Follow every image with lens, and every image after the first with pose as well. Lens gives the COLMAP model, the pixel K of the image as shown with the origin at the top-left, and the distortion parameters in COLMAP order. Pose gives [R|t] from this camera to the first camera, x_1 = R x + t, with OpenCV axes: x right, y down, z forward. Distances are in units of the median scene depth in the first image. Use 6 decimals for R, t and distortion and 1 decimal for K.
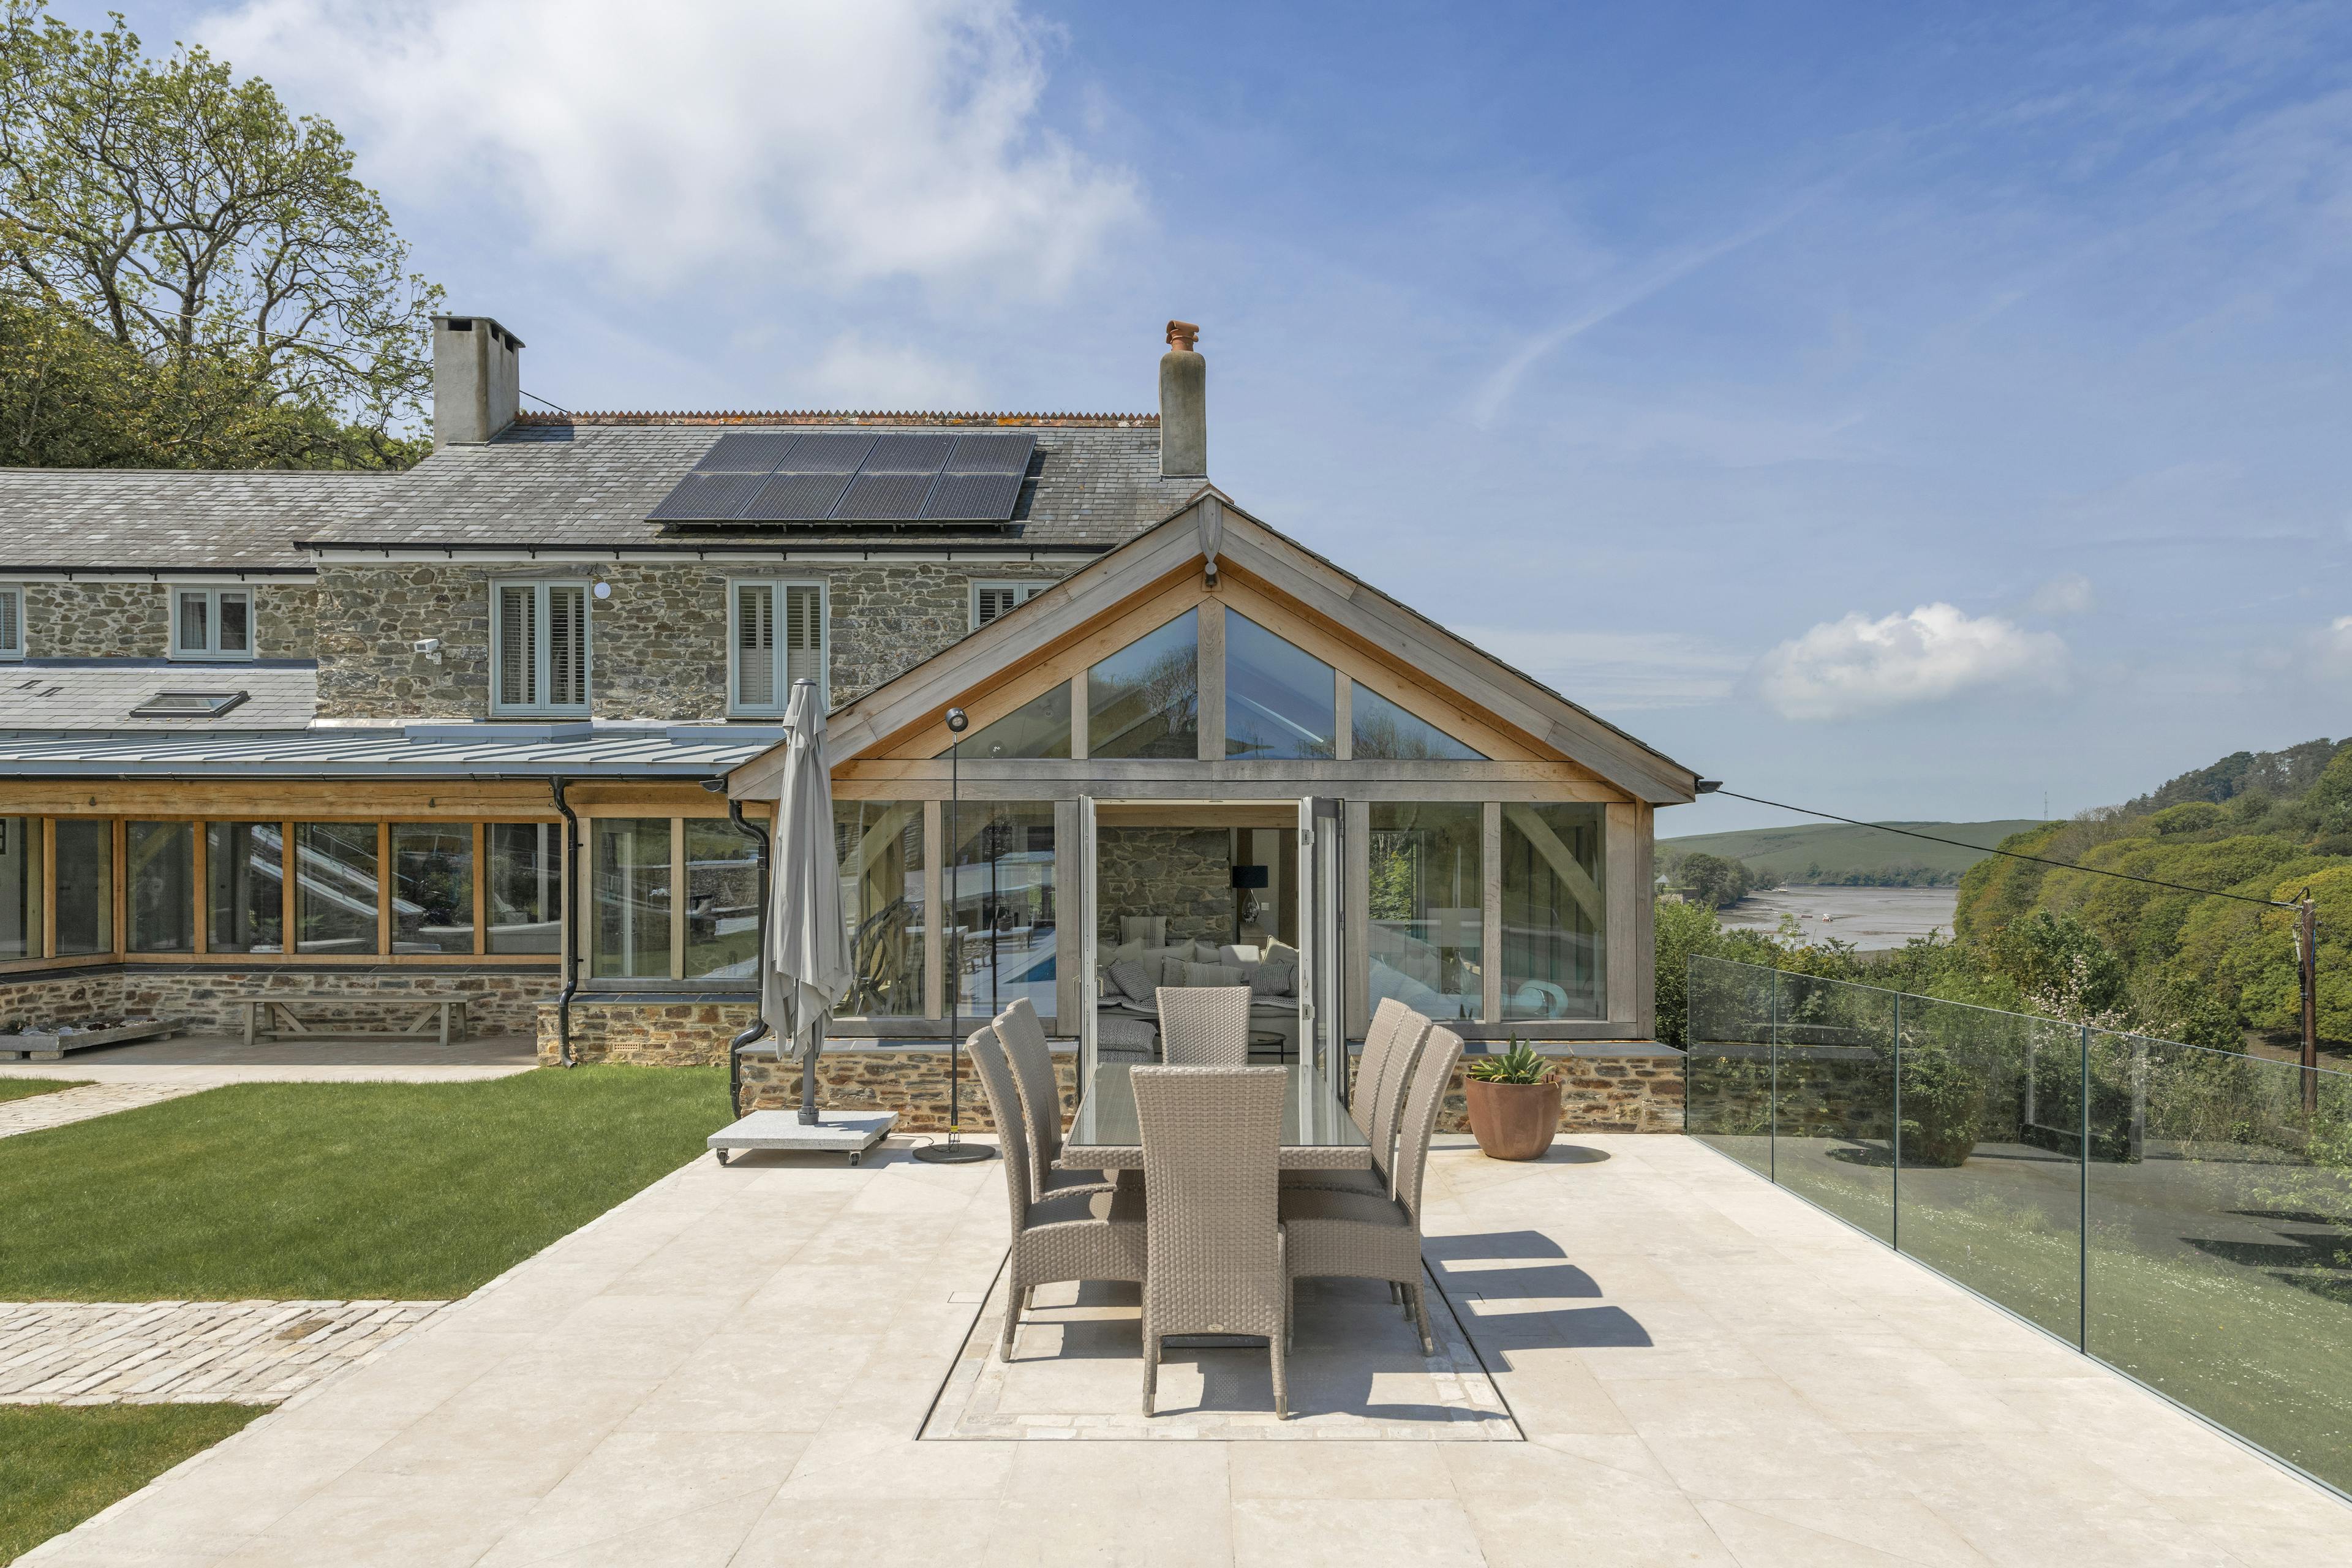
lens RADIAL K [[1473.9, 0, 1207.3], [0, 1473.9, 874.2], [0, 0, 1]] dist [0.008281, -0.005015]
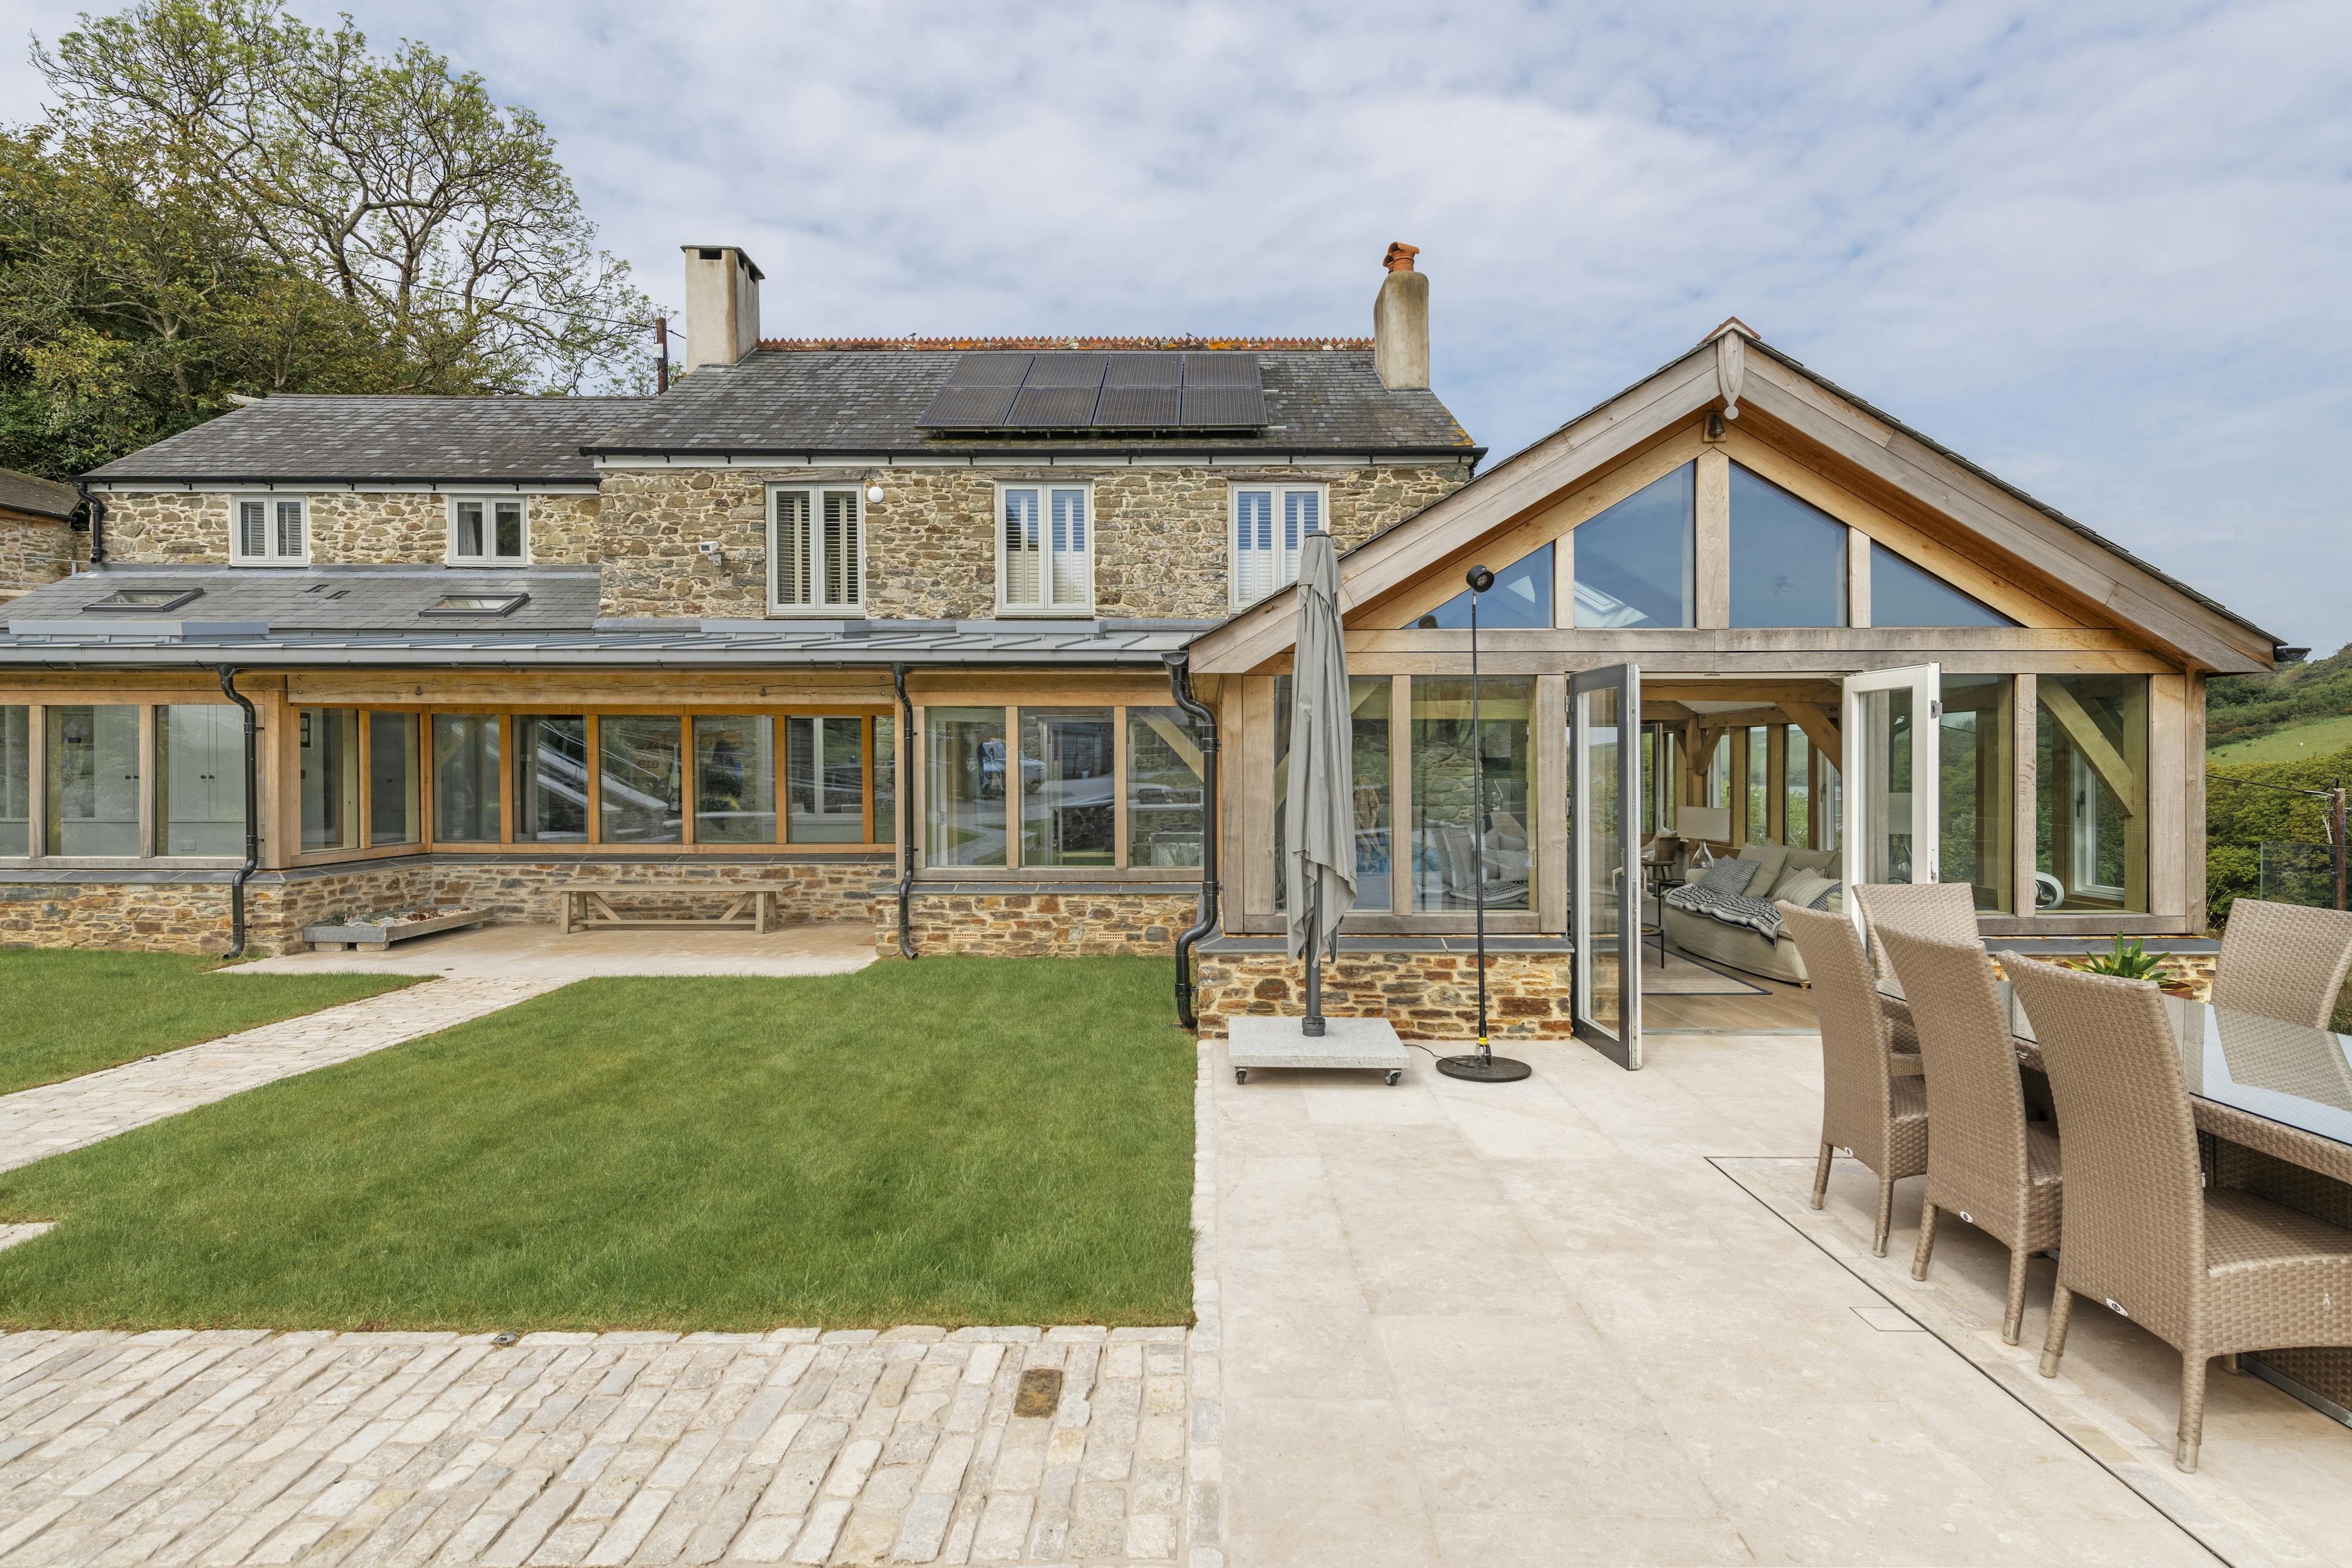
lens RADIAL K [[1211.5, 0, 1211.7], [0, 1211.5, 781.8], [0, 0, 1]] dist [0.016412, -0.009650]
pose [[0.999994, -0.003124, 0.001400, -0.174819], [0.003119, 0.999989, 0.003524, 0.007692], [-0.001411, -0.003520, 0.999993, 0.144180]]
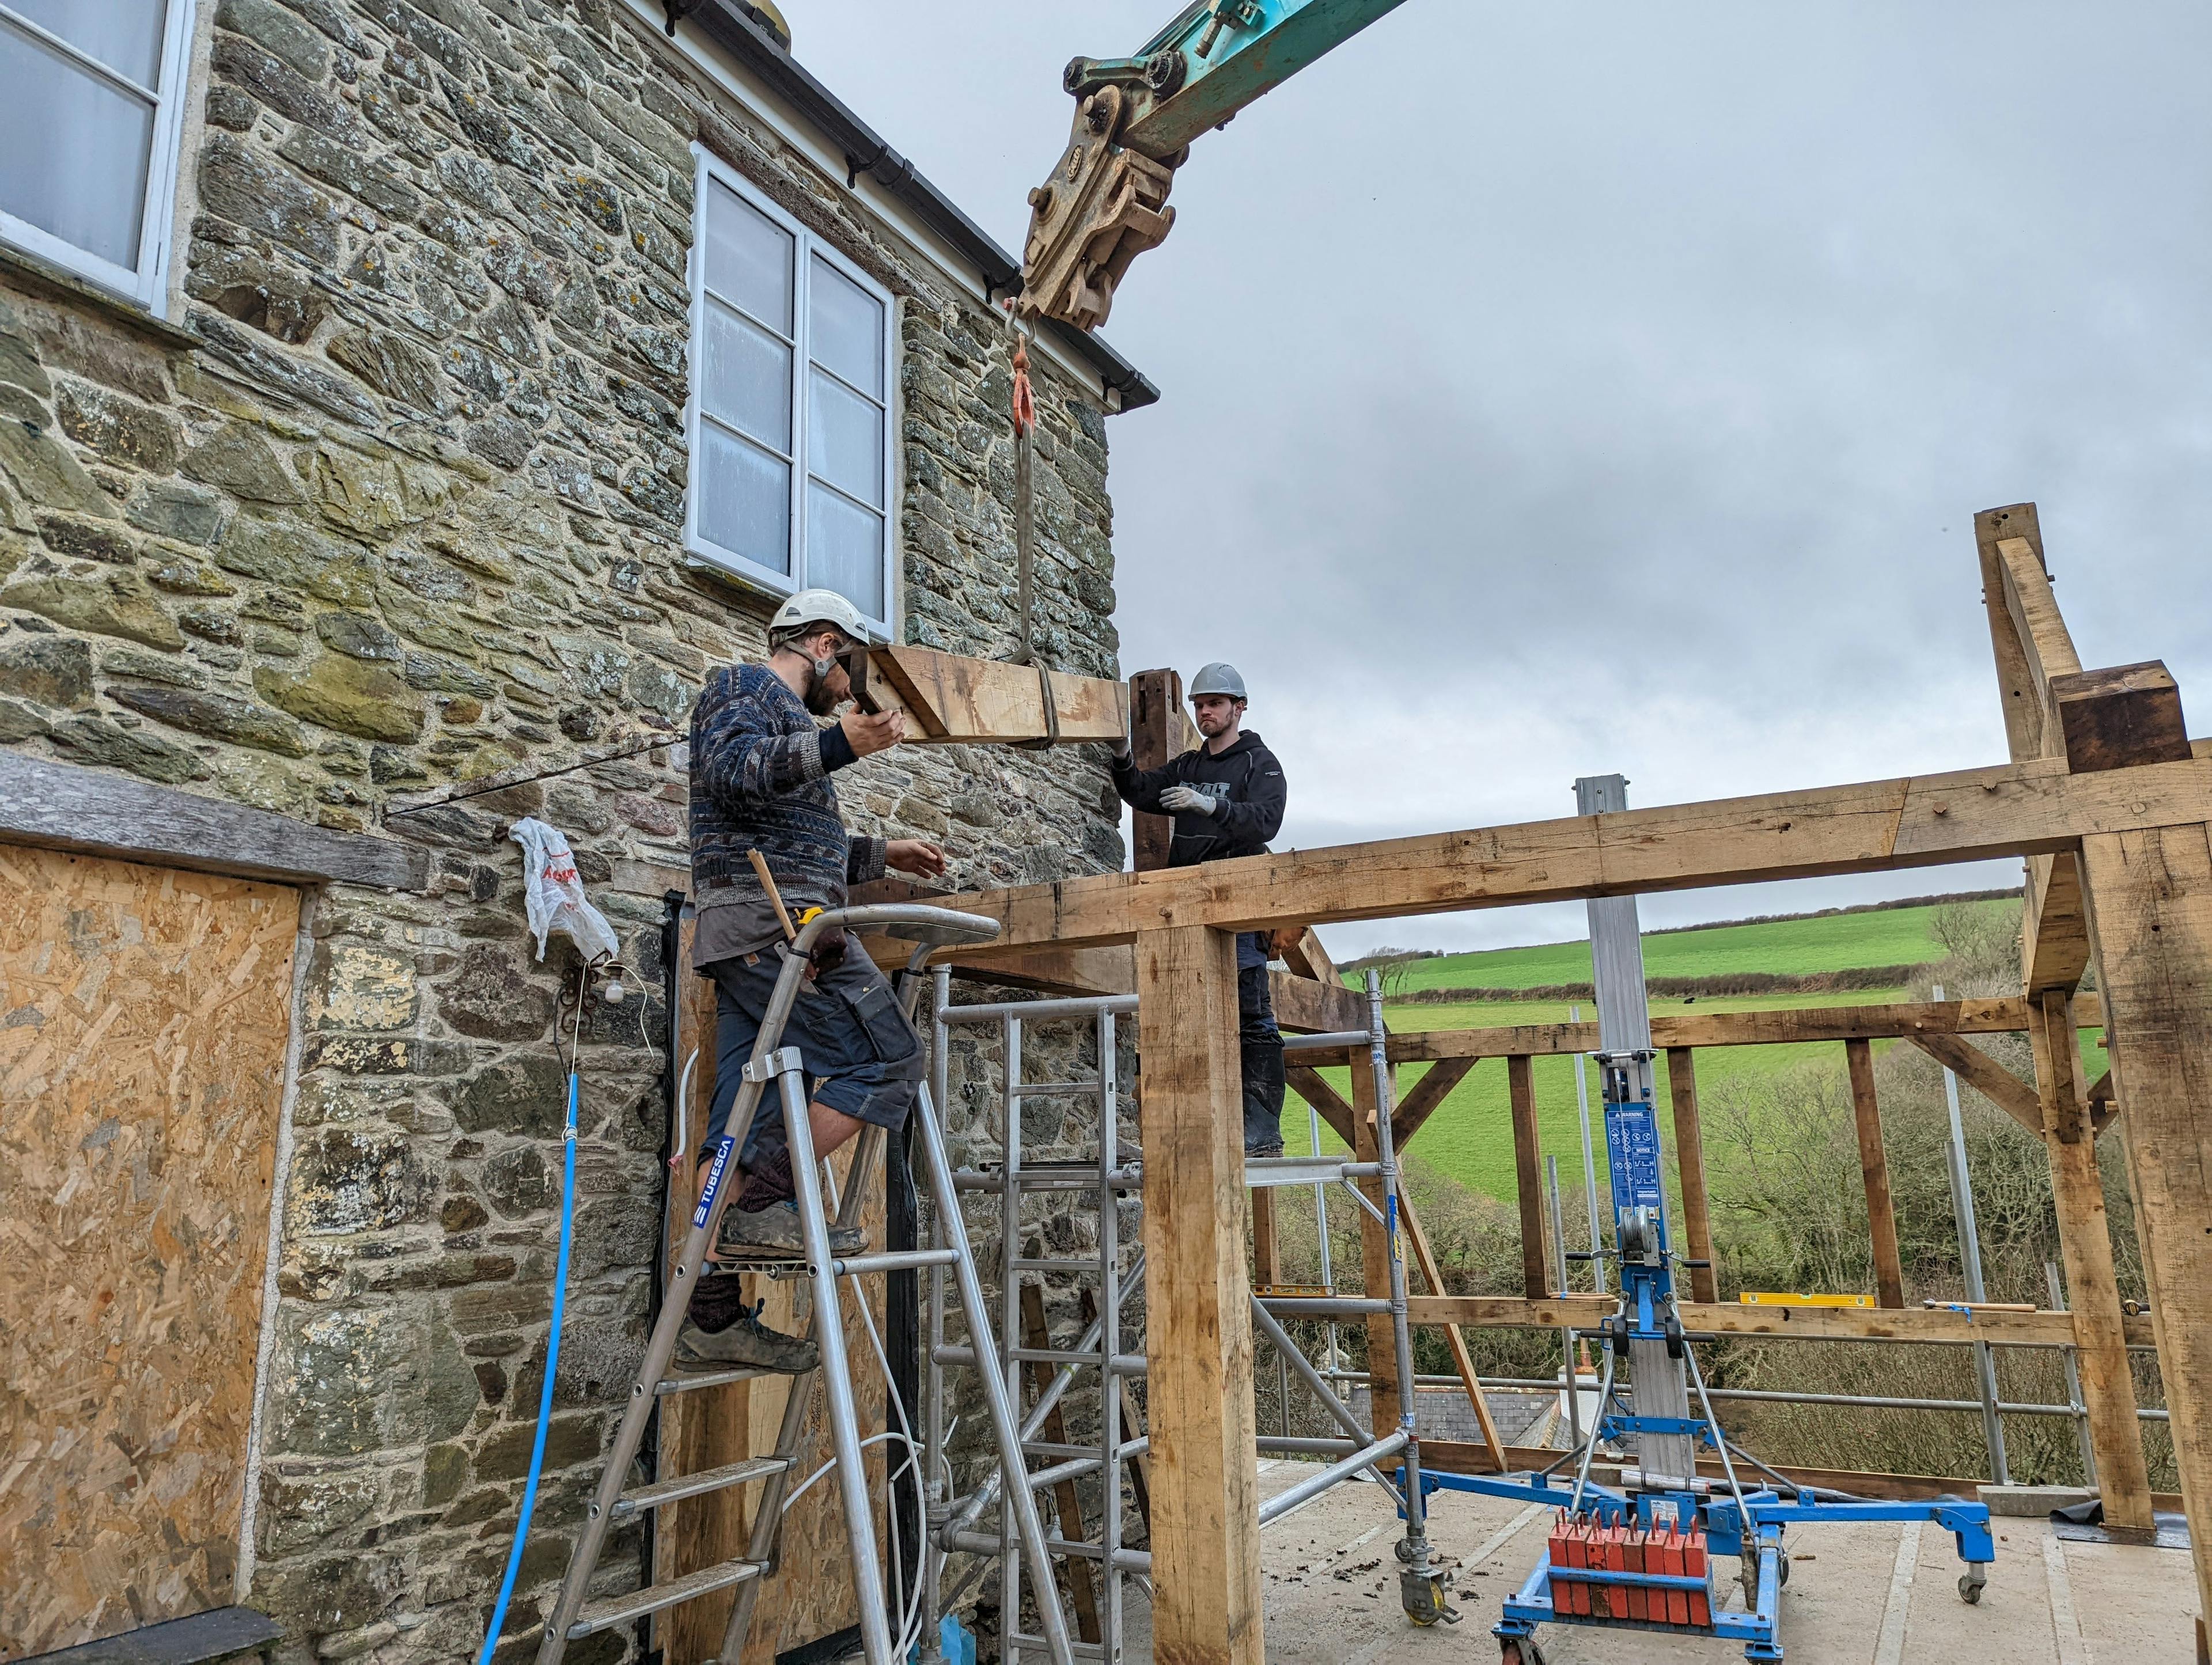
lens RADIAL K [[1549.0, 0, 1114.0], [0, 1549.0, 823.5], [0, 0, 1]] dist [0.073299, -0.064321]
pose [[0.484601, 0.173020, 0.857453, -0.369722], [0.031852, 0.976103, -0.214963, 0.008482], [-0.874155, 0.131483, 0.467509, 0.794041]]
